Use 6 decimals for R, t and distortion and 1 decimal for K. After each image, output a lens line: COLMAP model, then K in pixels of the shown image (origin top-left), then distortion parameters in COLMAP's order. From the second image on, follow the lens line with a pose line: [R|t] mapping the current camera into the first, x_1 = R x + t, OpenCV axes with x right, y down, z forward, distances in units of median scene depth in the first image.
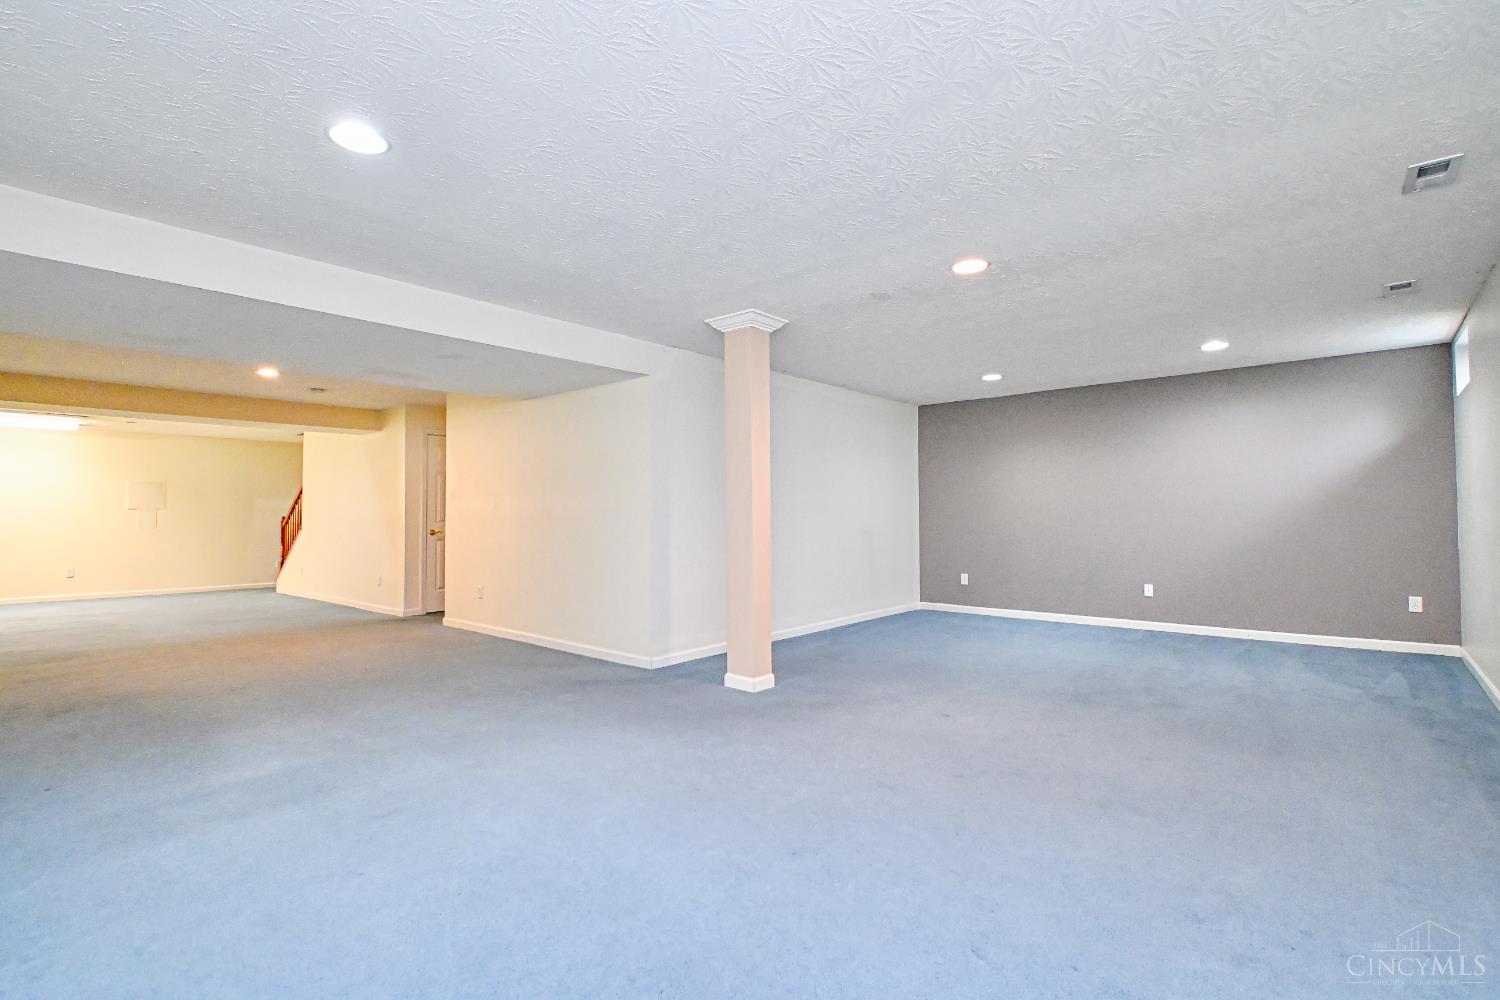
lens RADIAL K [[659.9, 0, 735.8], [0, 659.9, 508.6], [0, 0, 1]] dist [0.009101, -0.001726]
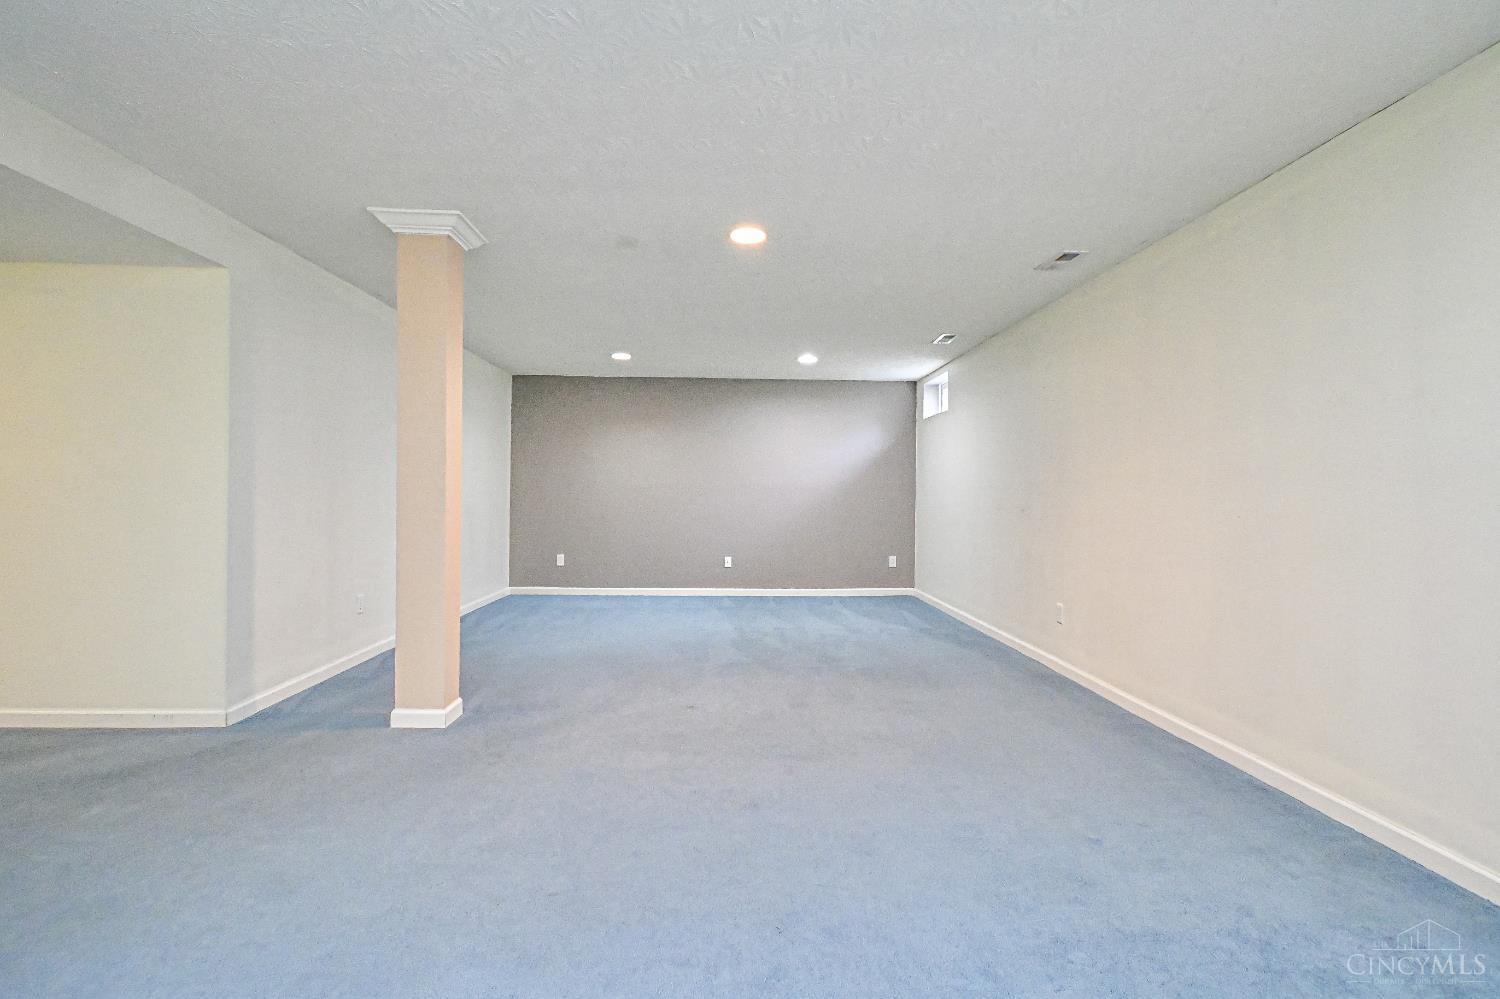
lens RADIAL K [[659.9, 0, 747.2], [0, 659.9, 491.7], [0, 0, 1]] dist [0.009101, -0.001726]
pose [[0.742691, 0.018822, 0.669369, -0.181011], [-0.022549, 0.999741, -0.003092, 0.006072], [-0.669254, -0.012797, 0.742923, 0.179782]]
